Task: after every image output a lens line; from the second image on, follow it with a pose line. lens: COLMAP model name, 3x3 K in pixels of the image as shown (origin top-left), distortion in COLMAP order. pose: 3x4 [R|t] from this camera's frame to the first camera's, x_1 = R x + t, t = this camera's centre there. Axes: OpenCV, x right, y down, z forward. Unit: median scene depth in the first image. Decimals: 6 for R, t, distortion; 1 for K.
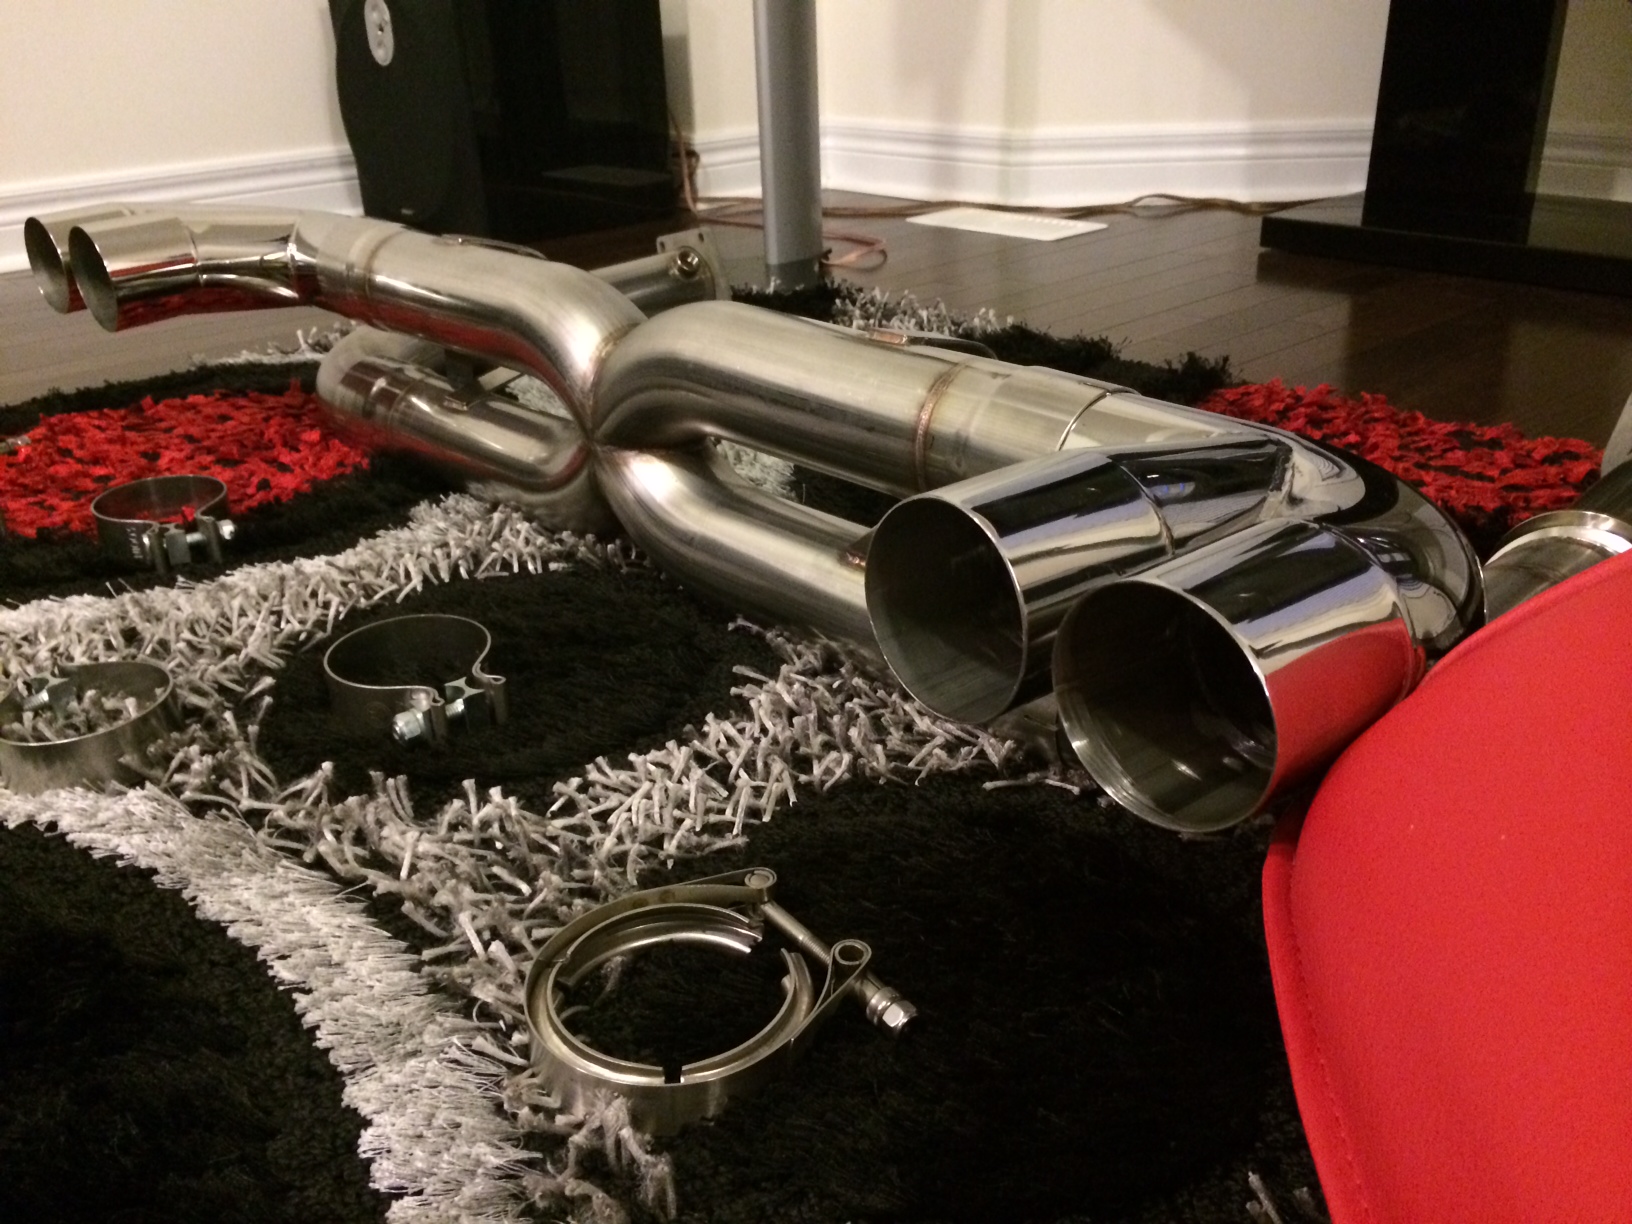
lens RADIAL K [[1404.7, 0, 816.0], [0, 1404.7, 612.0], [0, 0, 1]] dist [0.096014, -0.141618]
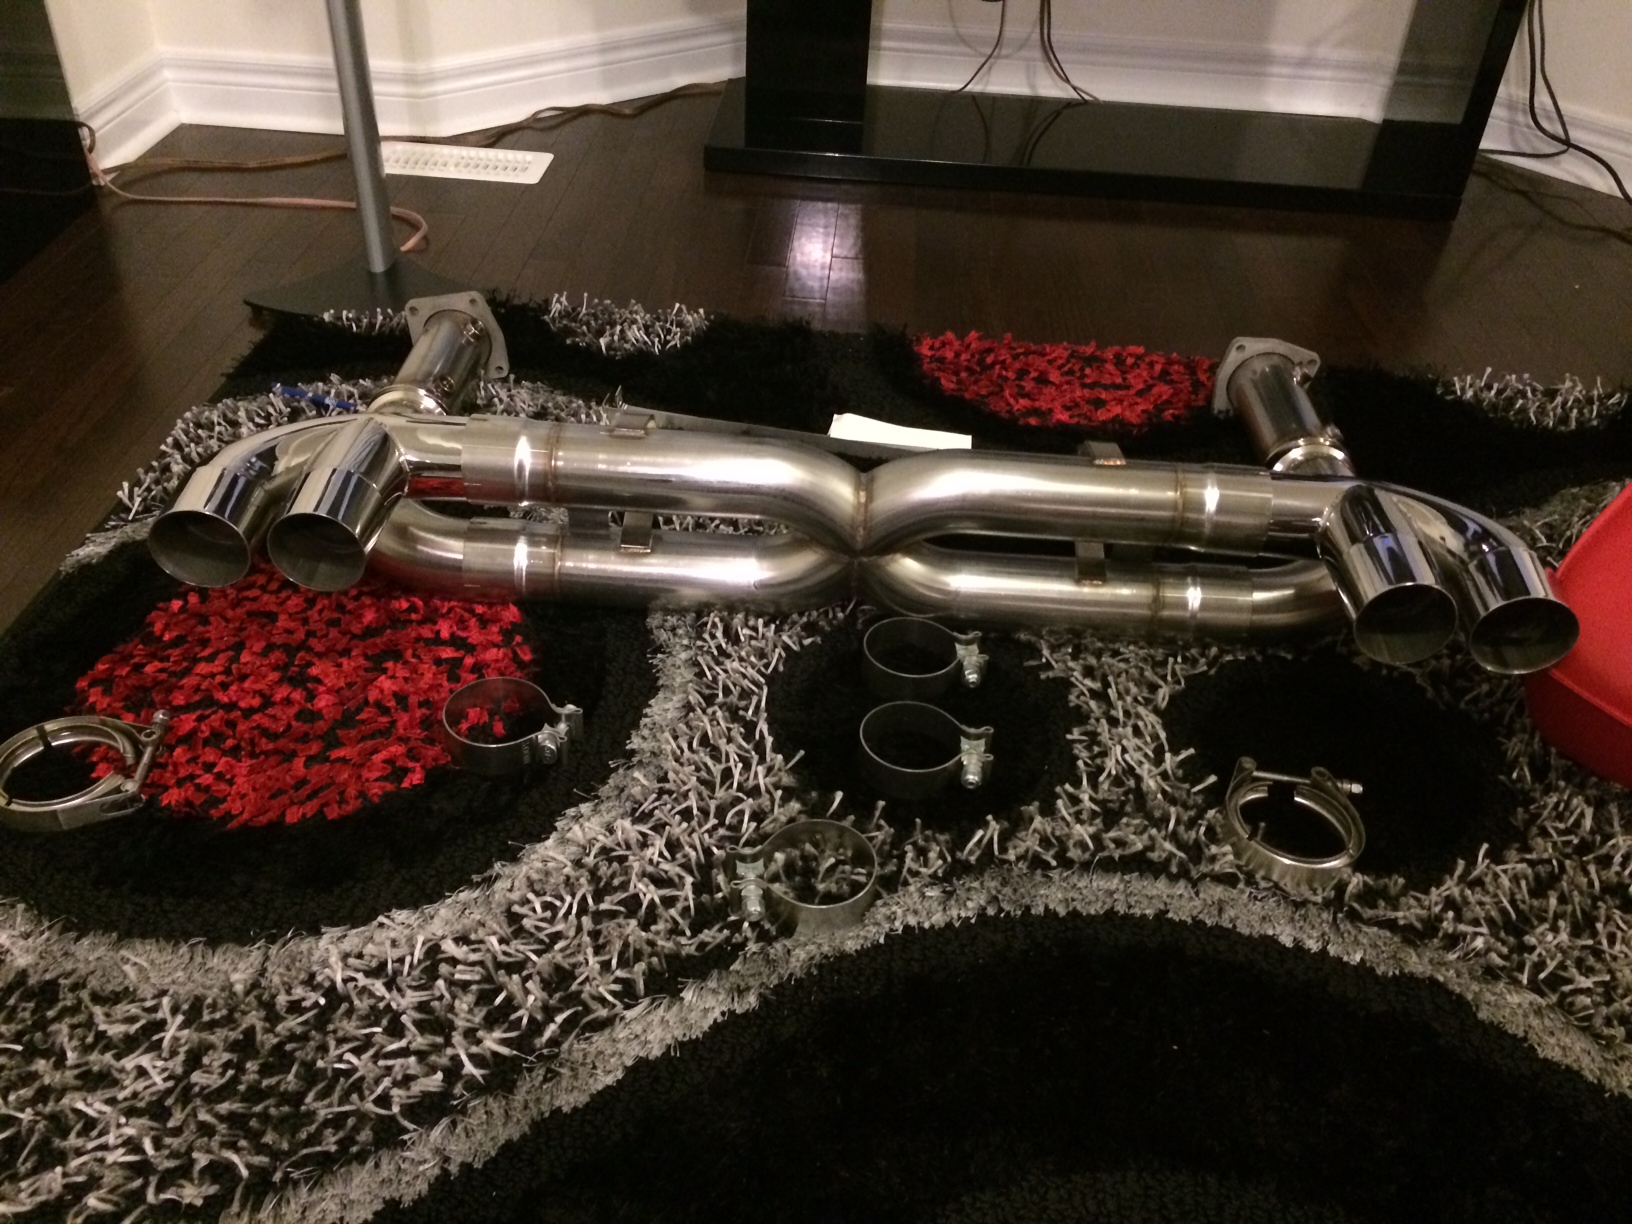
lens RADIAL K [[1404.7, 0, 816.0], [0, 1404.7, 612.0], [0, 0, 1]] dist [0.096014, -0.141618]
pose [[0.706890, -0.372249, 0.601446, -0.550381], [0.231012, 0.925185, 0.301107, -0.261582], [-0.668536, -0.073908, 0.739998, -0.030042]]
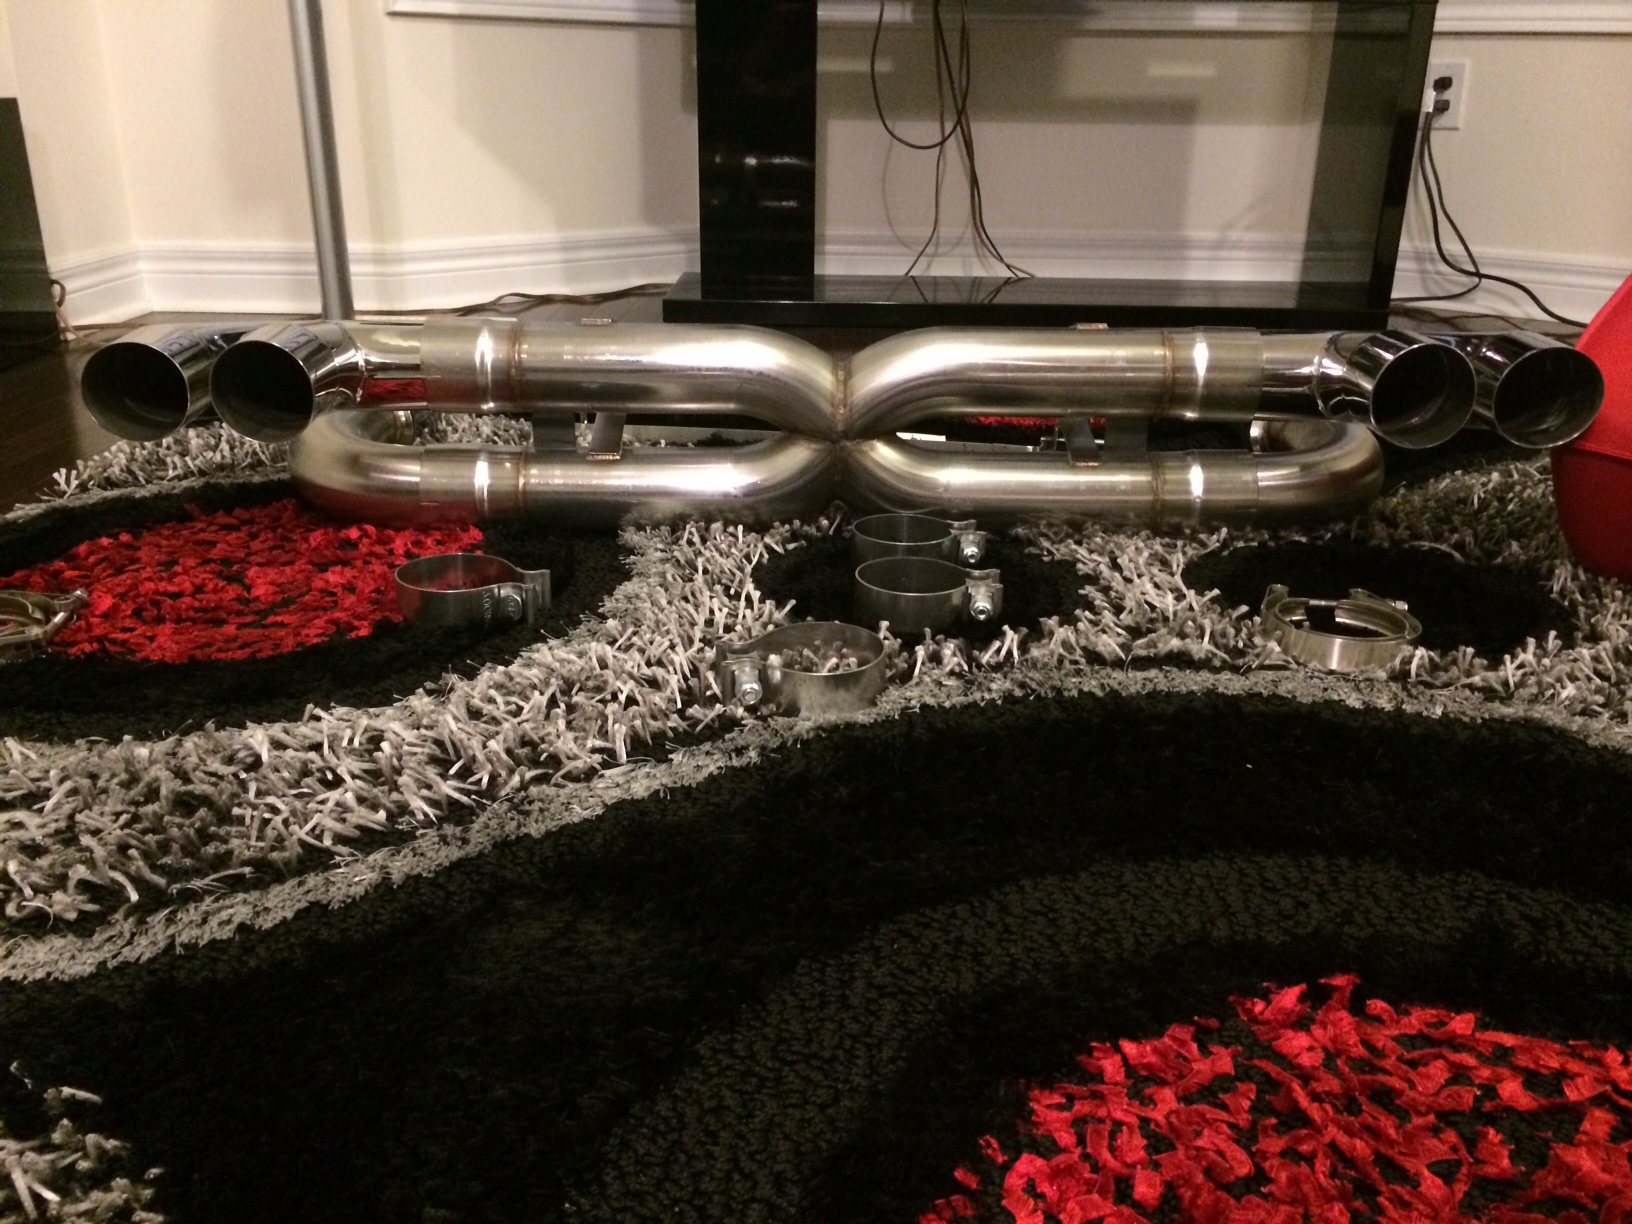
lens RADIAL K [[1404.7, 0, 816.0], [0, 1404.7, 612.0], [0, 0, 1]] dist [0.096014, -0.141618]
pose [[0.672712, -0.220996, 0.706130, -0.602291], [0.279532, 0.959534, 0.034001, -0.006211], [-0.685070, 0.174513, 0.707265, 0.030658]]
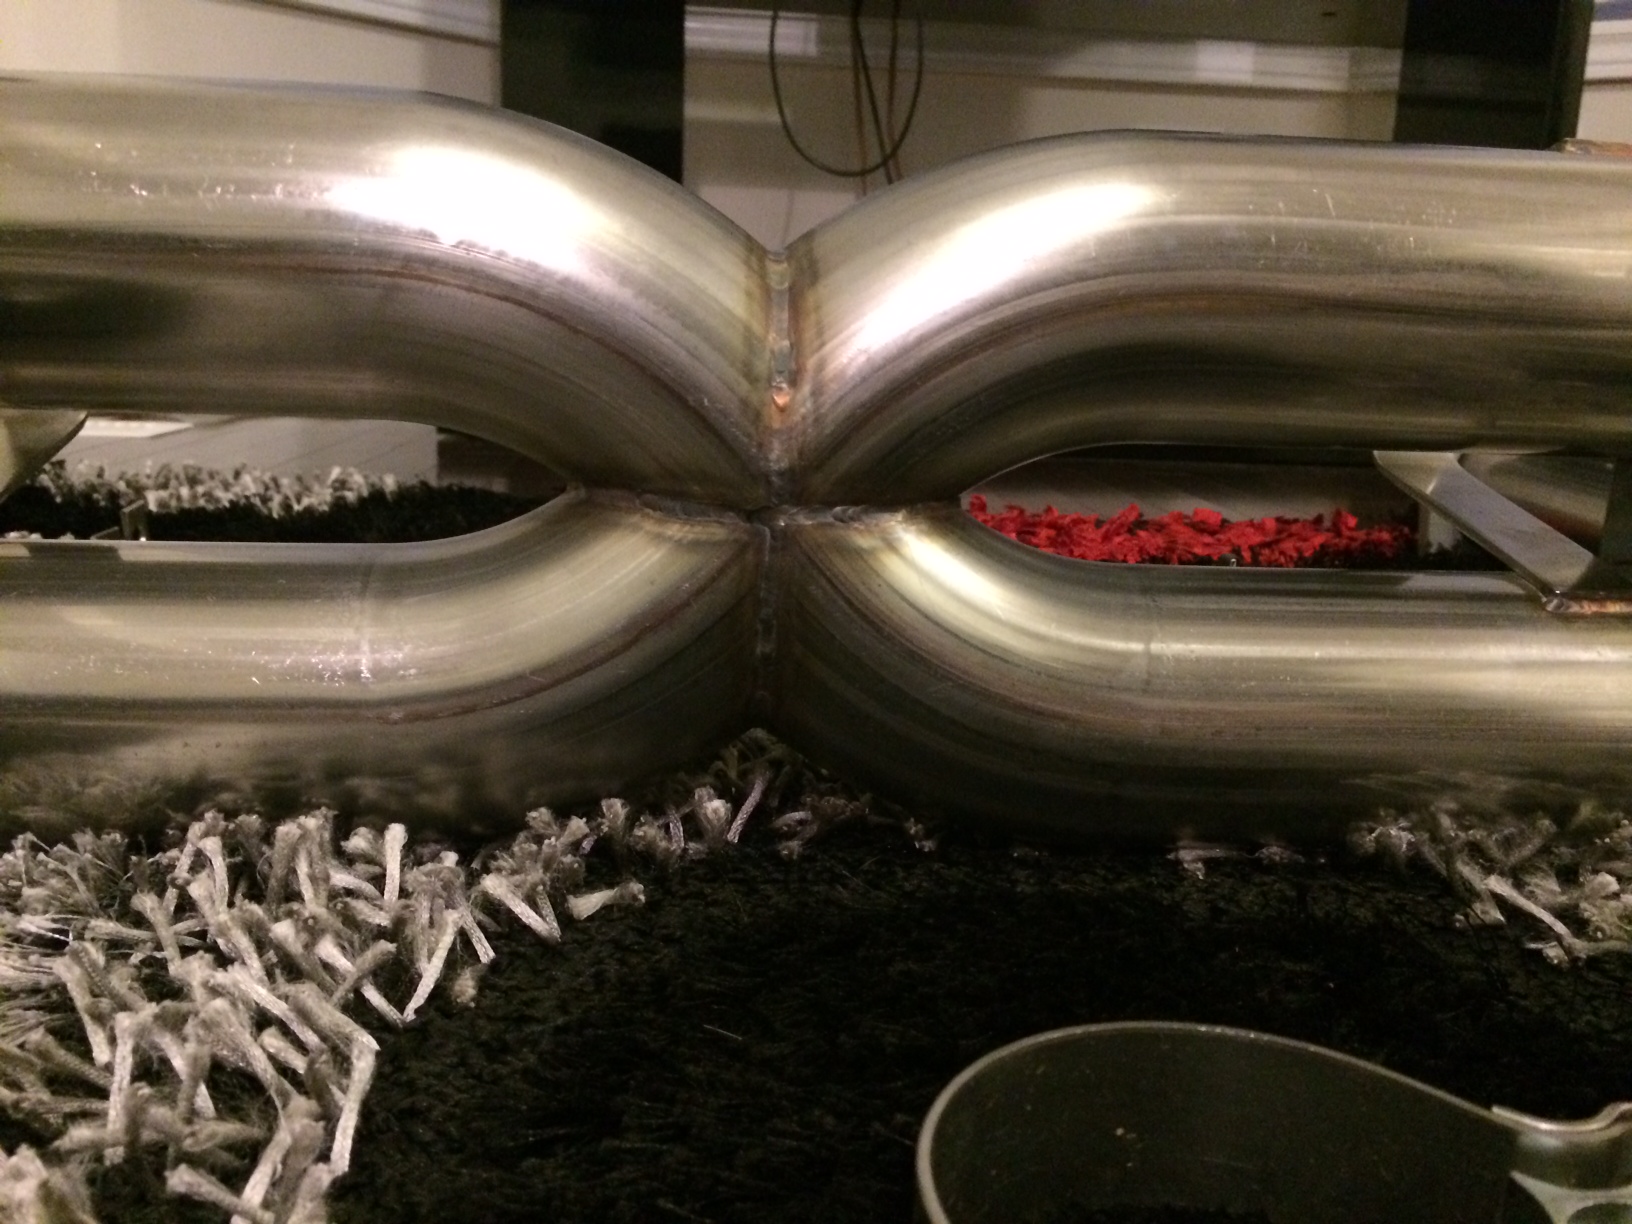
lens RADIAL K [[1404.7, 0, 816.0], [0, 1404.7, 612.0], [0, 0, 1]] dist [0.096014, -0.141618]
pose [[0.600452, -0.108594, 0.792253, -0.227994], [0.283753, 0.955200, -0.084128, -0.030315], [-0.747624, 0.275319, 0.604365, 0.389152]]
